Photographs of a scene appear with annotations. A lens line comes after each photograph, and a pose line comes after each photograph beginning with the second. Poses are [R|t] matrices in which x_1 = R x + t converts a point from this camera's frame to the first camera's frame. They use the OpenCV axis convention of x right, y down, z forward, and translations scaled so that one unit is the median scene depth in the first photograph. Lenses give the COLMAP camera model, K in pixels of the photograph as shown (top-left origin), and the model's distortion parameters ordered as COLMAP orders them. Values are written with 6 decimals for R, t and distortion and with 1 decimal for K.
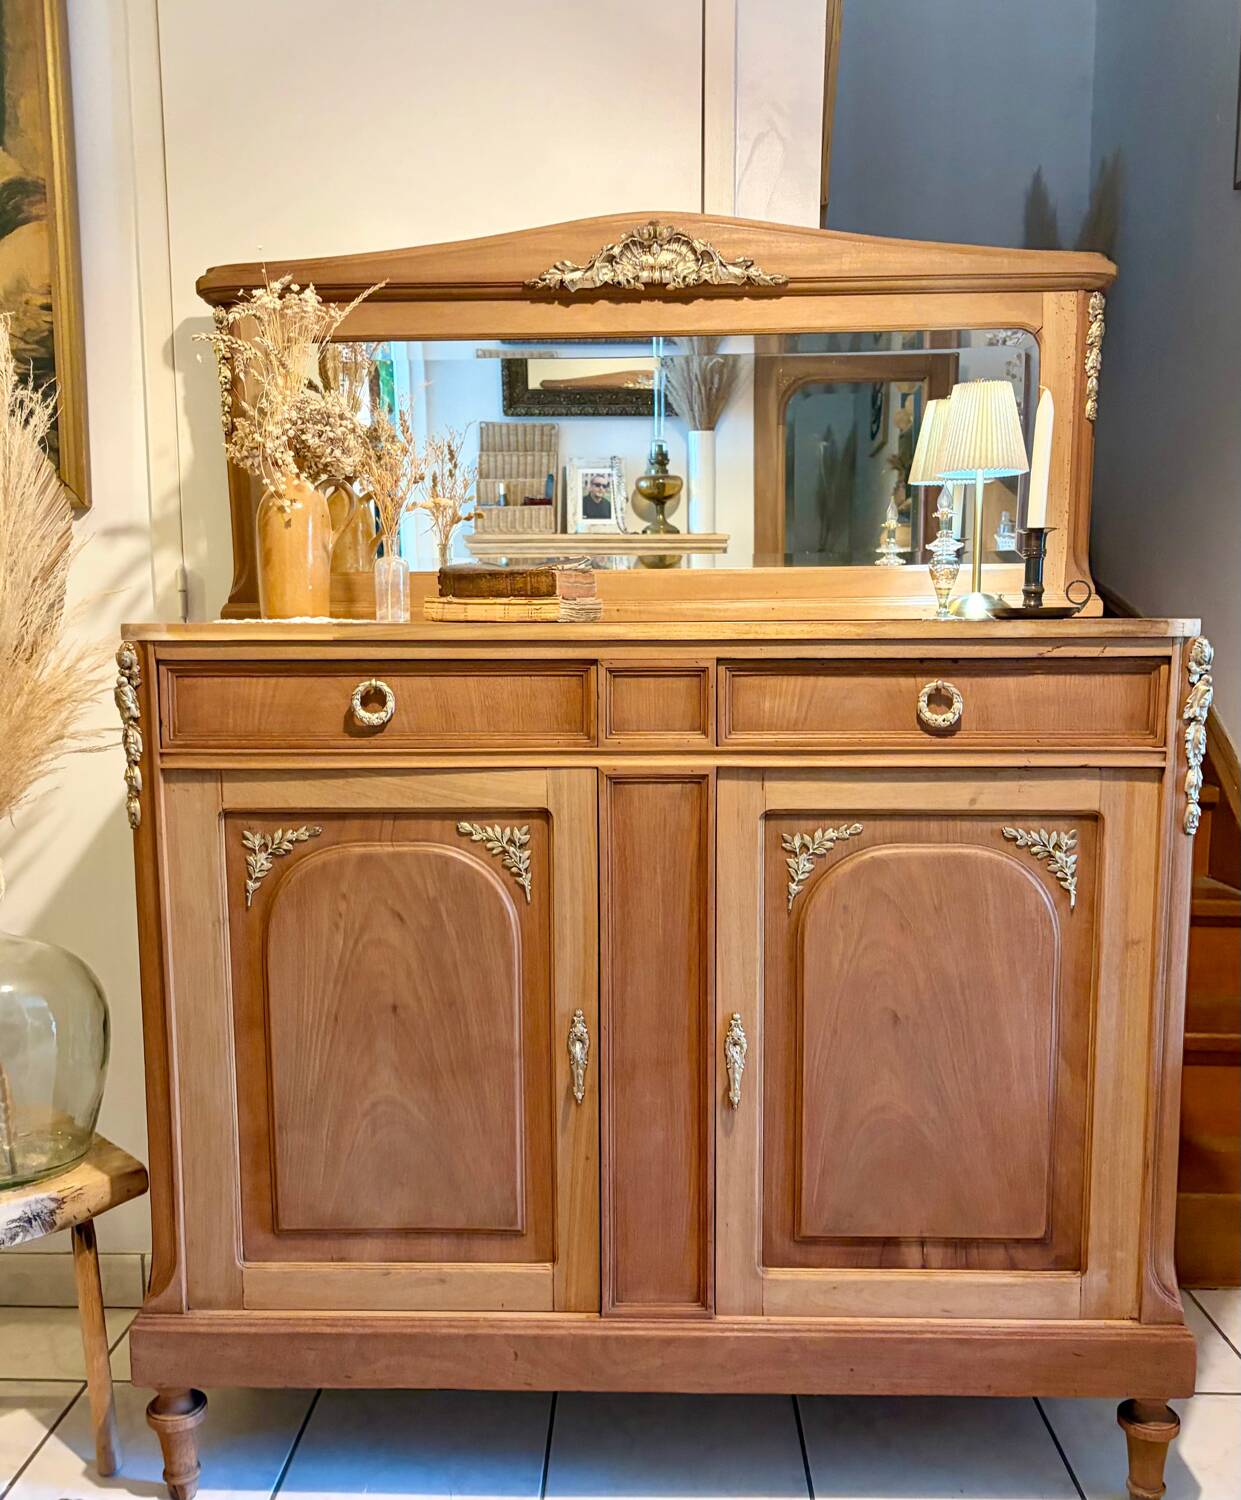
lens RADIAL K [[1329.8, 0, 626.7], [0, 1329.8, 781.9], [0, 0, 1]] dist [0.029062, -0.011190]
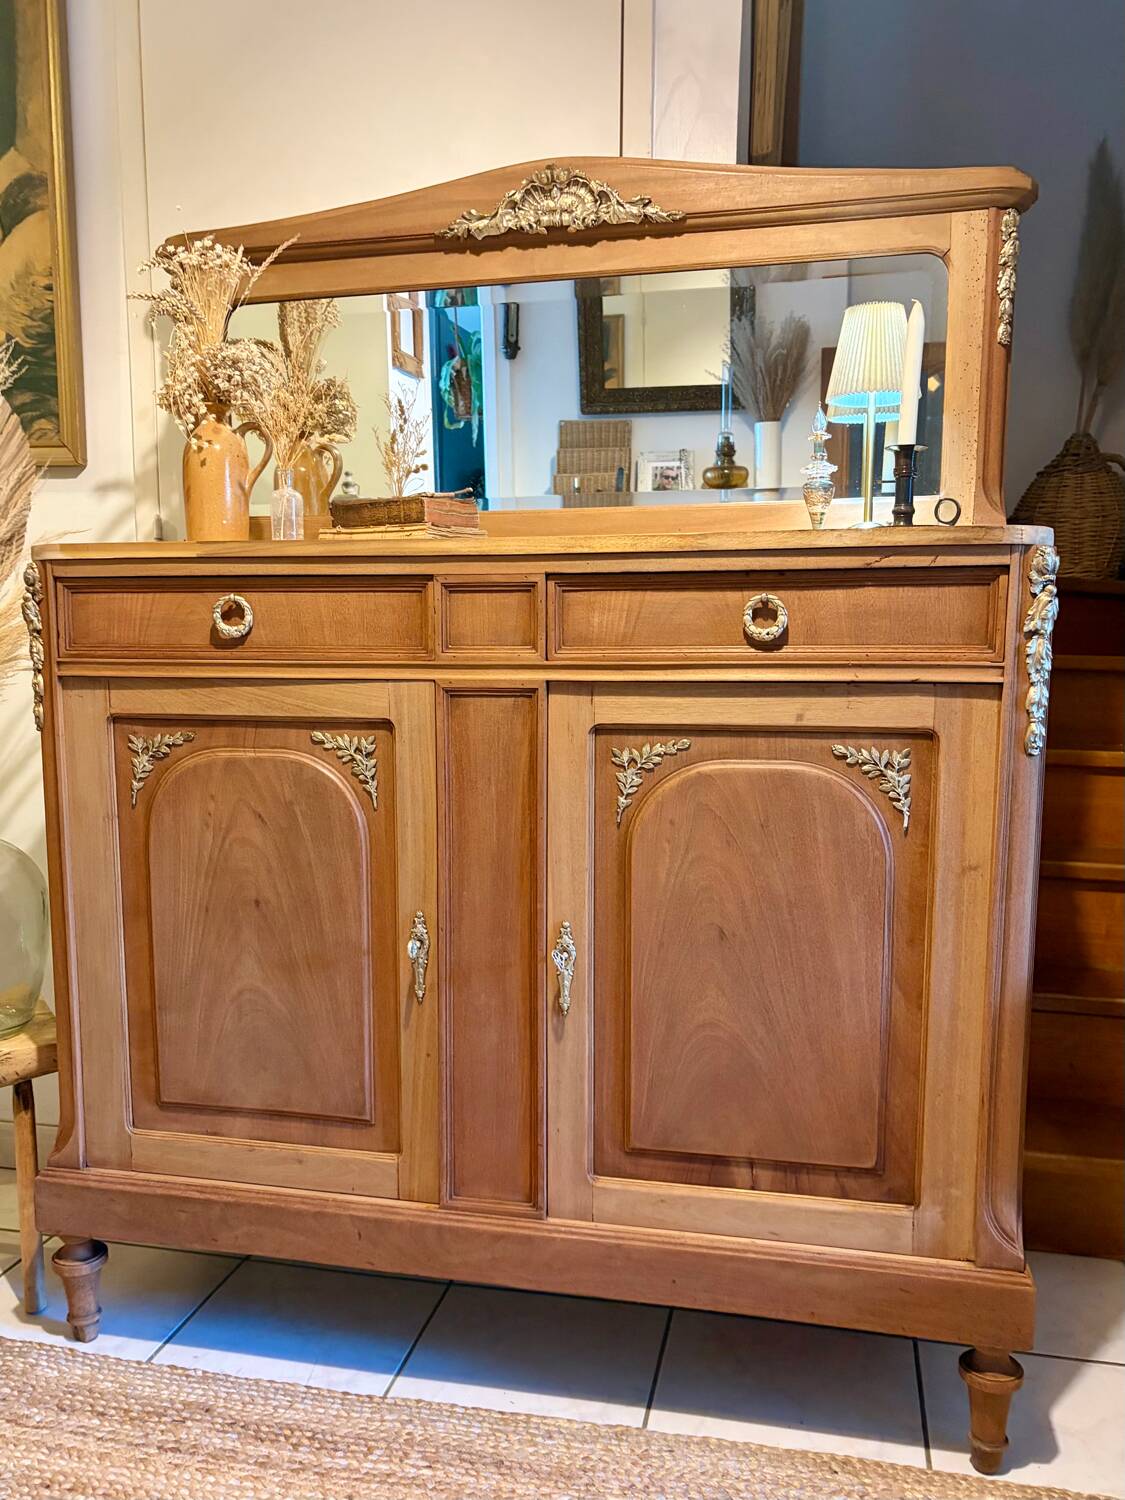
lens RADIAL K [[1228.2, 0, 559.1], [0, 1228.2, 795.1], [0, 0, 1]] dist [0.023635, -0.003221]
pose [[0.980420, 0.028306, -0.194871, 0.253850], [-0.027530, 0.999599, 0.006692, 0.068365], [0.194982, -0.001196, 0.980806, 0.072113]]
